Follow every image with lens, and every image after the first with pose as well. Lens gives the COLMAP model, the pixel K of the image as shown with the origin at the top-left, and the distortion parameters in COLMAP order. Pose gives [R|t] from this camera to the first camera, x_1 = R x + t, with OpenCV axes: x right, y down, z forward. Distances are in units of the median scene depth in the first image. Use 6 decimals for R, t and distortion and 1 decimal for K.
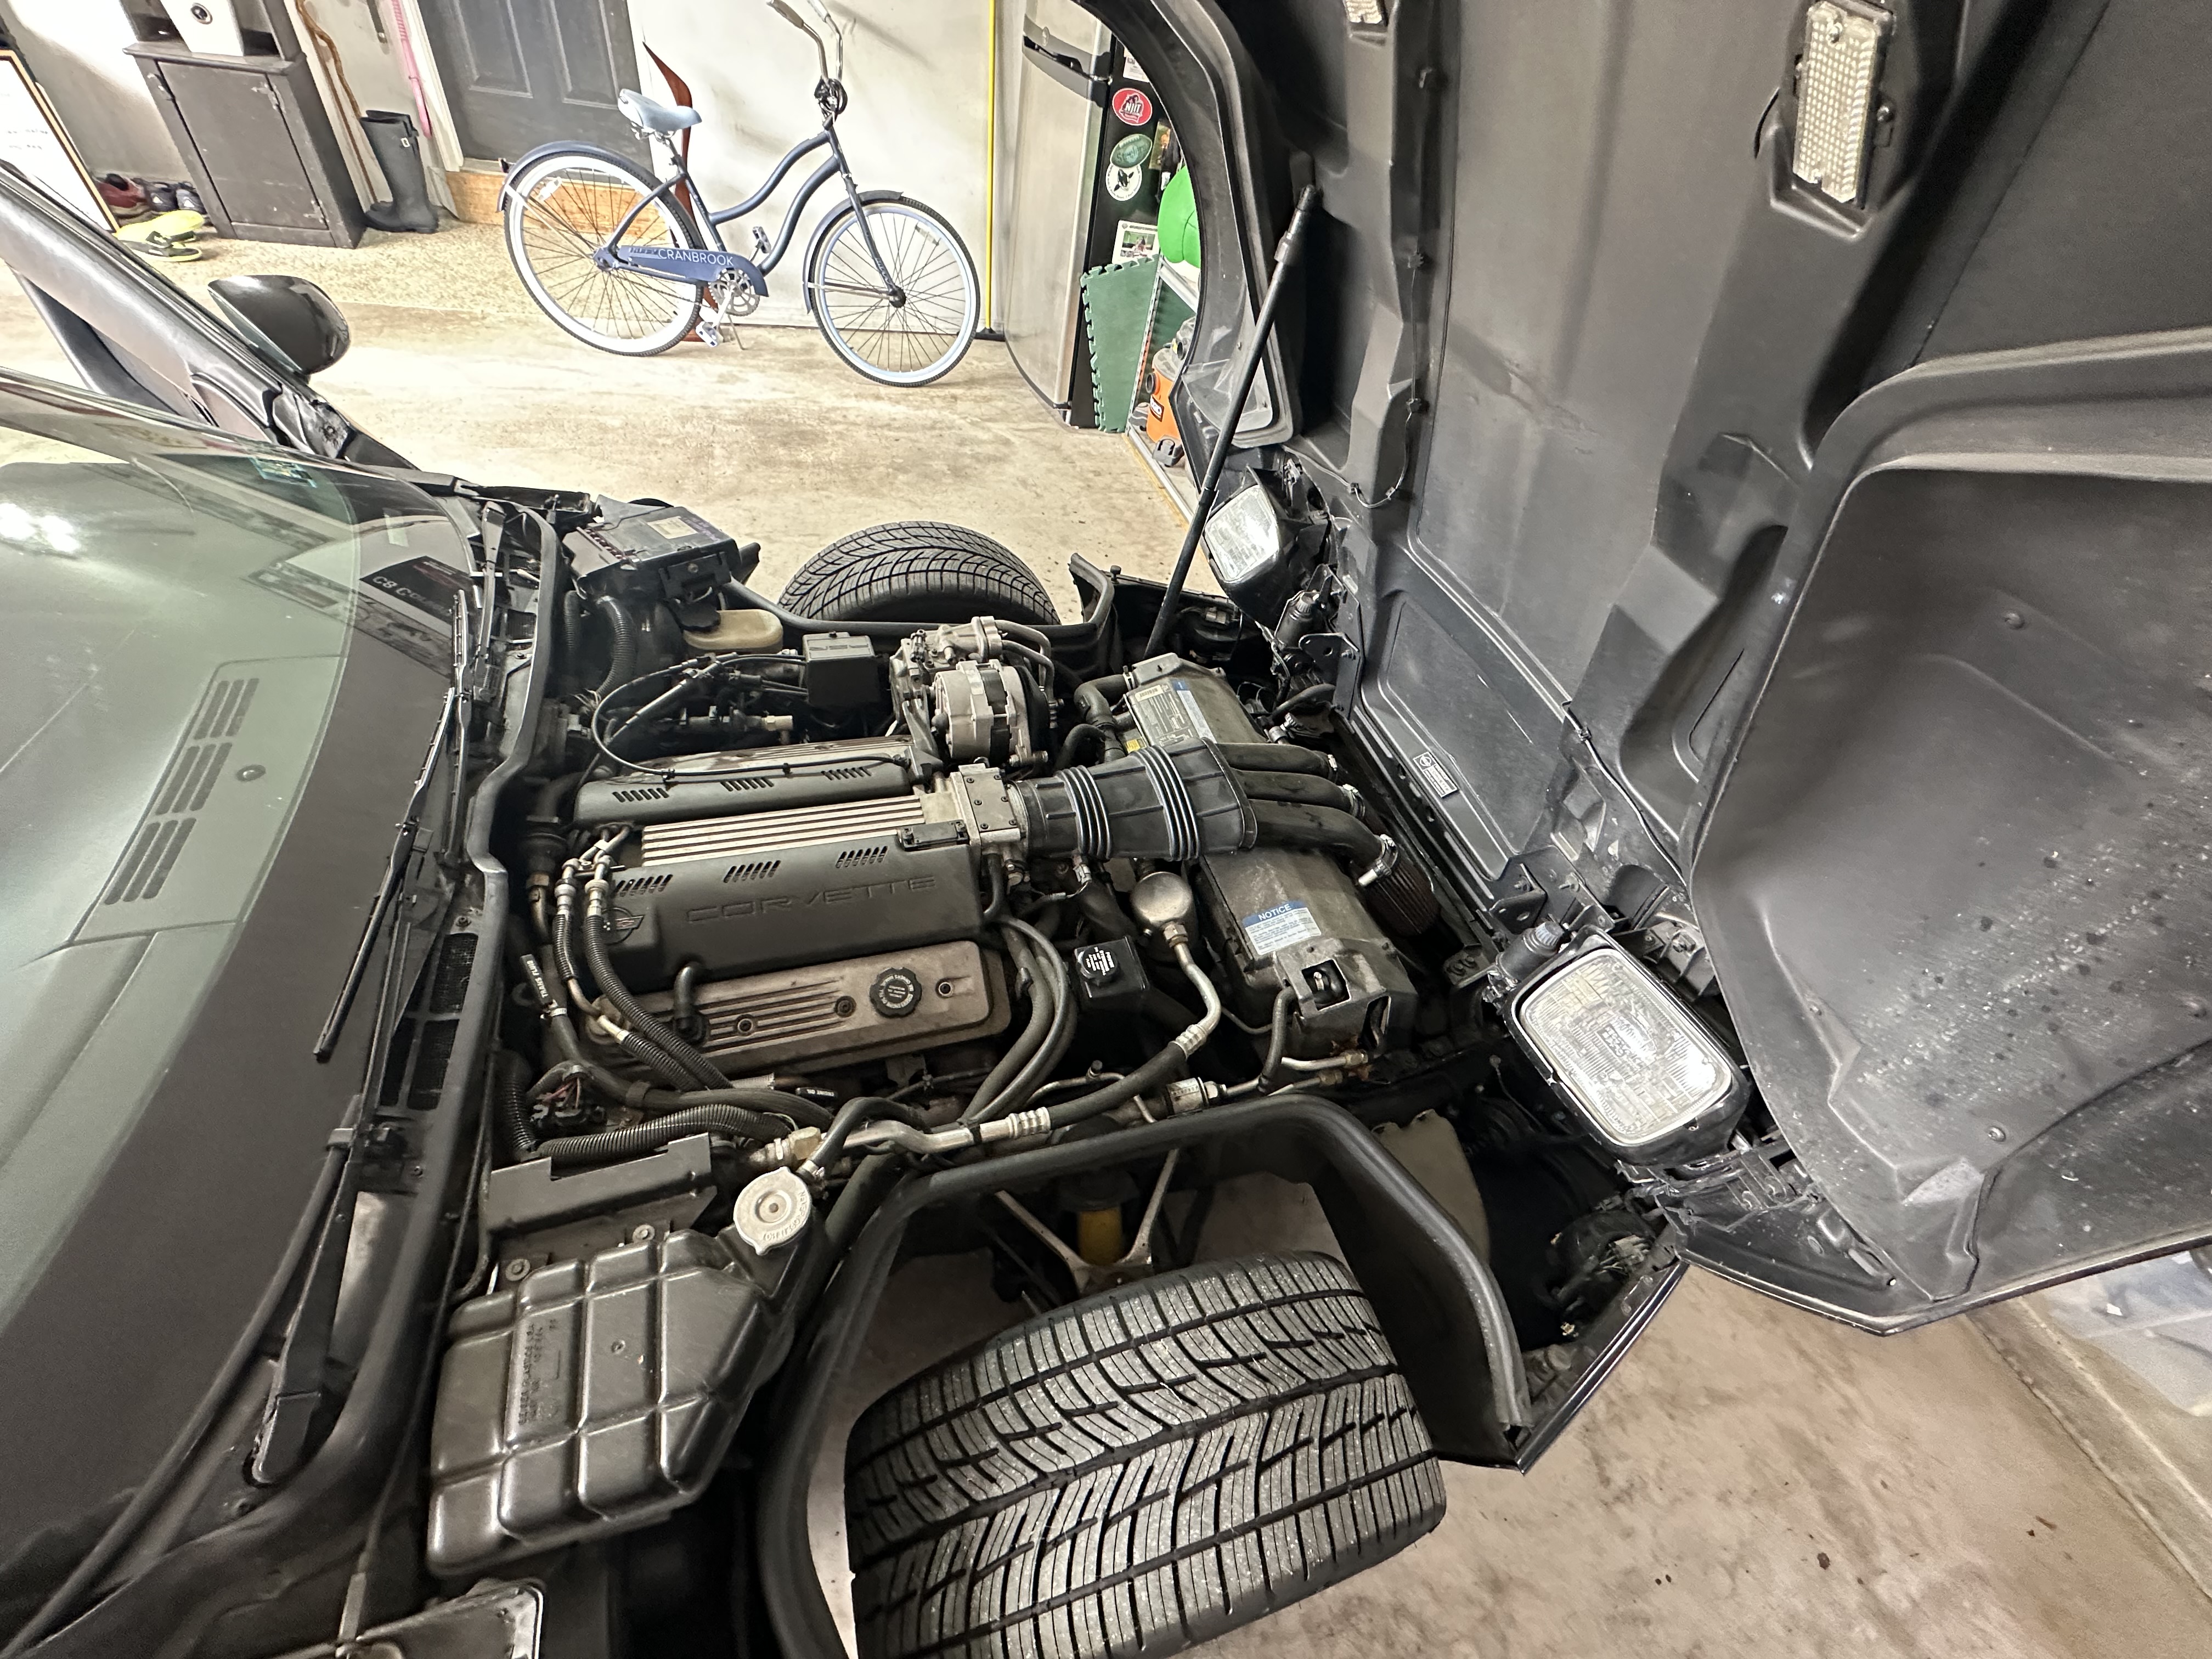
lens RADIAL K [[888.9, 0, 1106.0], [0, 888.9, 829.5], [0, 0, 1]] dist [-0.001098, -0.000204]
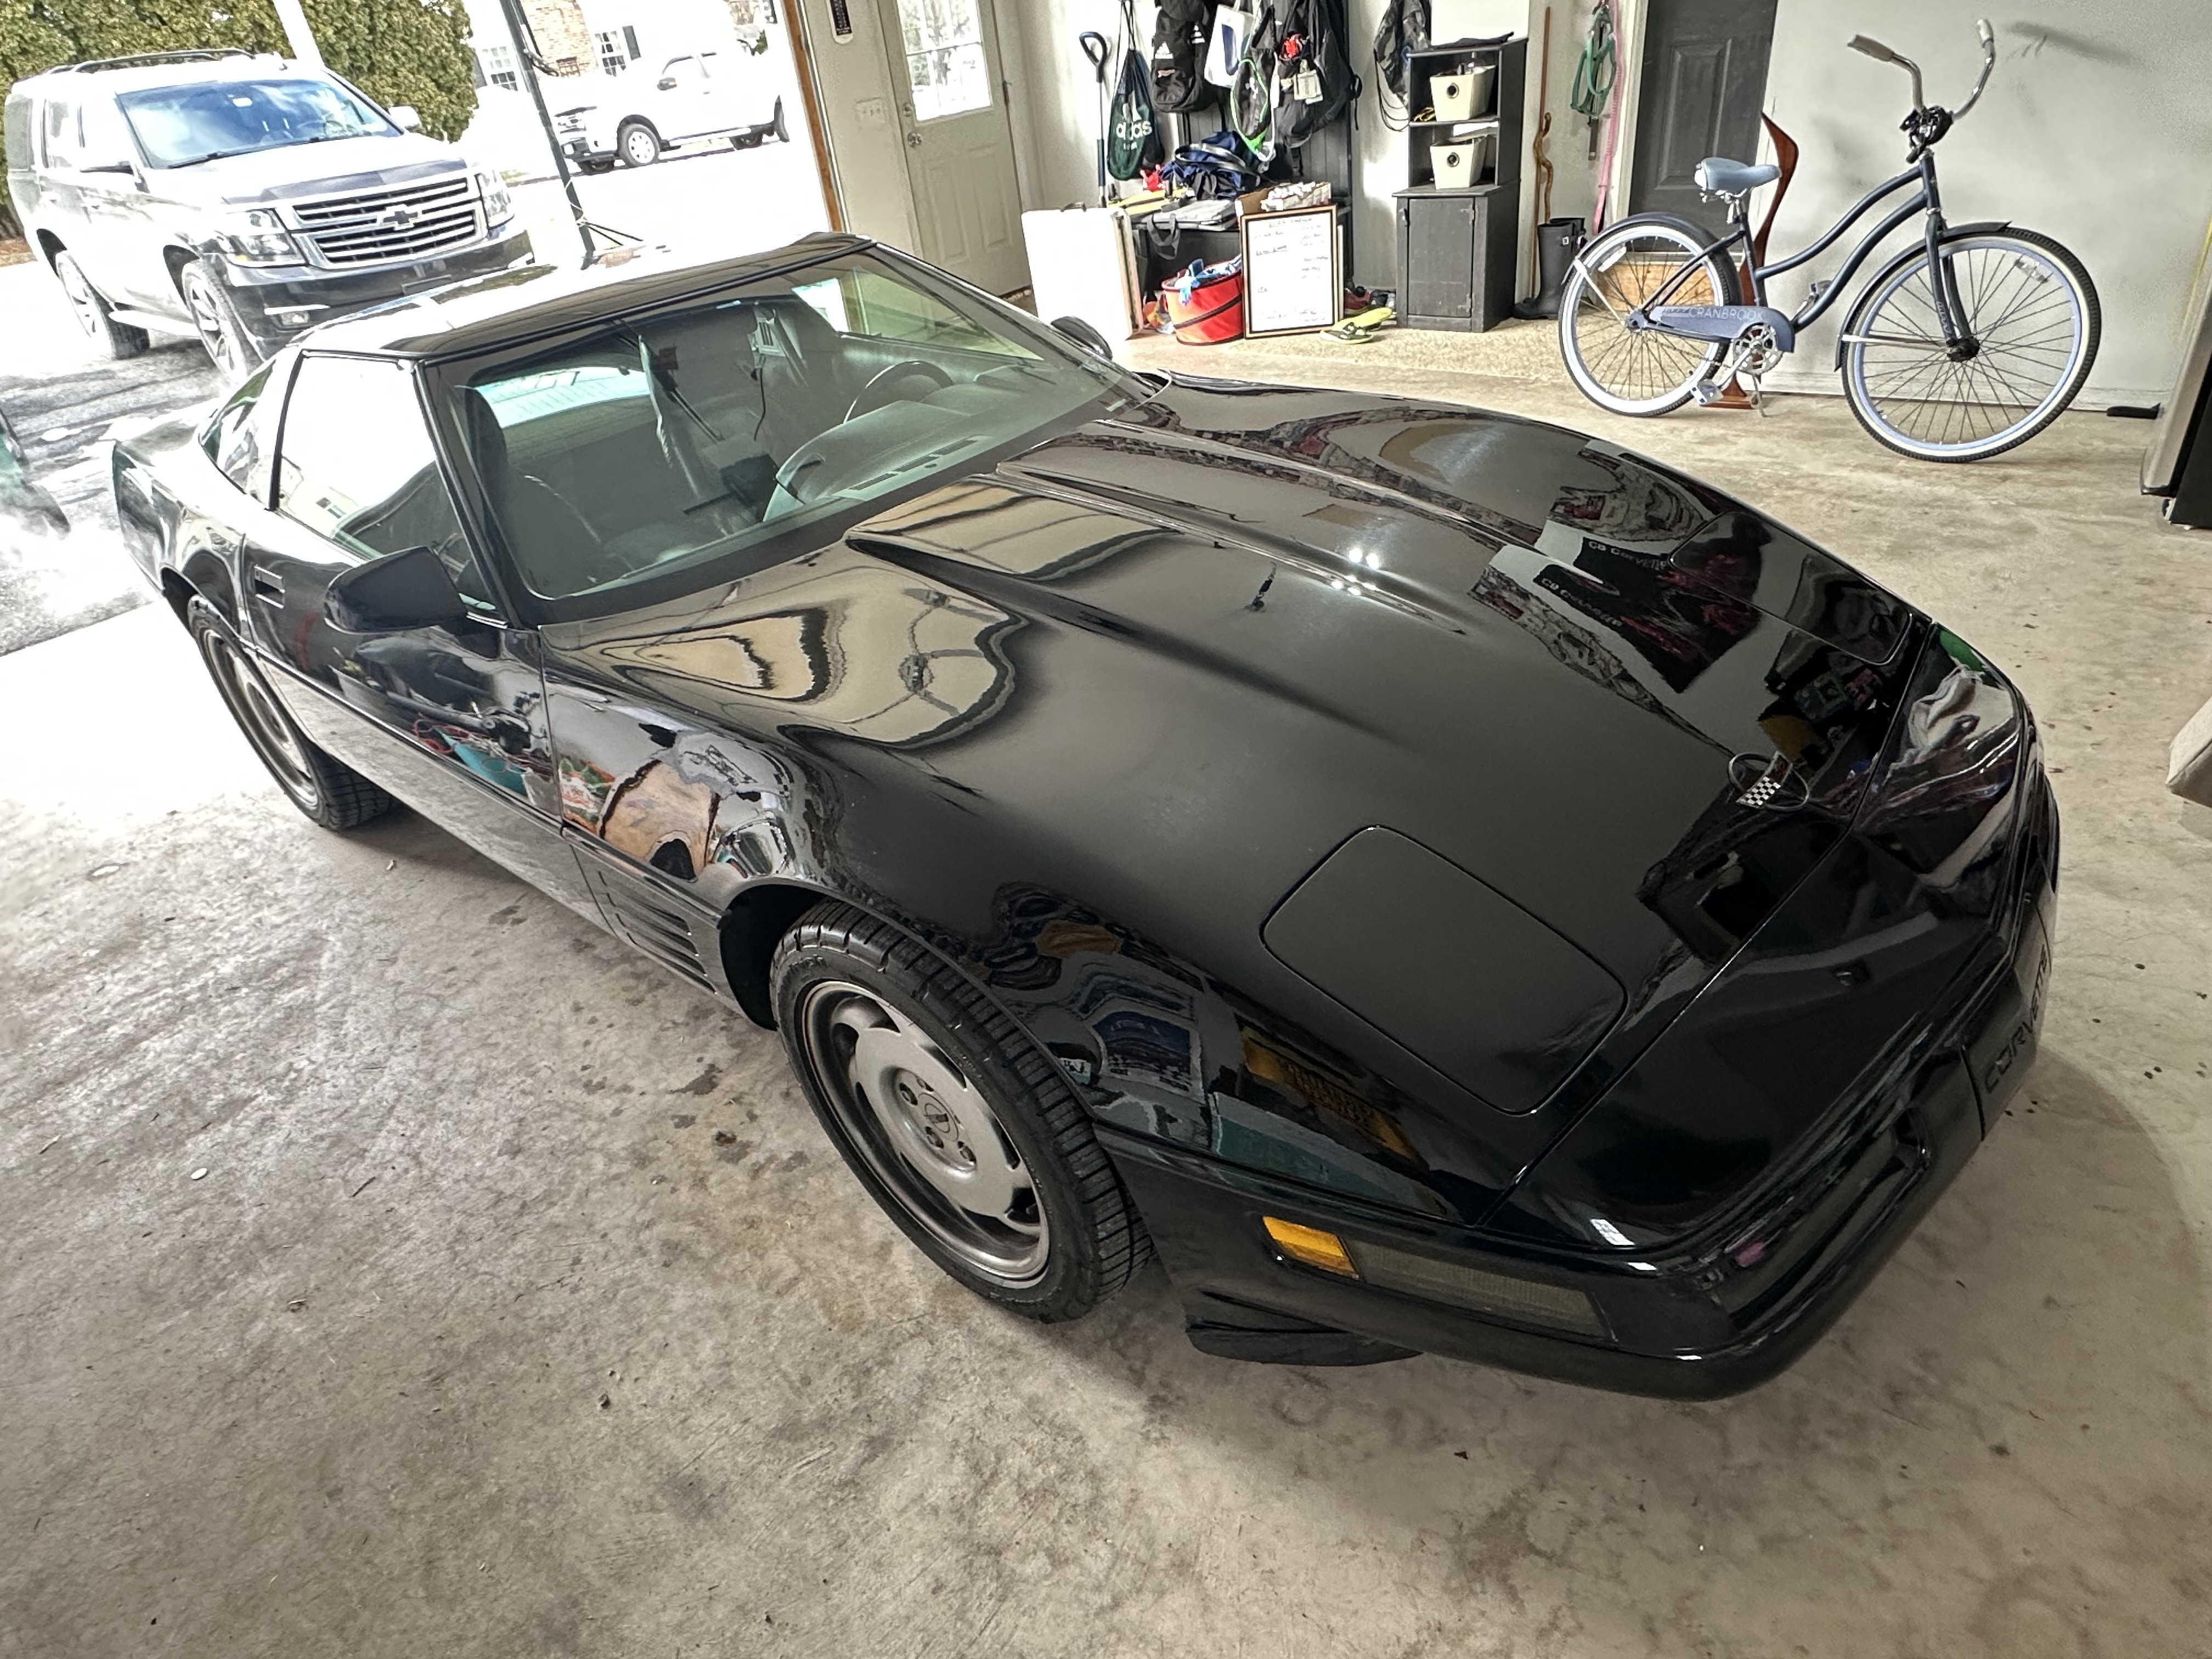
lens RADIAL K [[1291.0, 0, 1106.0], [0, 1291.0, 829.5], [0, 0, 1]] dist [0.003891, 0.001155]
pose [[0.484342, 0.271324, -0.831743, 0.437120], [-0.480958, 0.876724, 0.005924, 0.100778], [0.730816, 0.397164, 0.555130, 0.021118]]
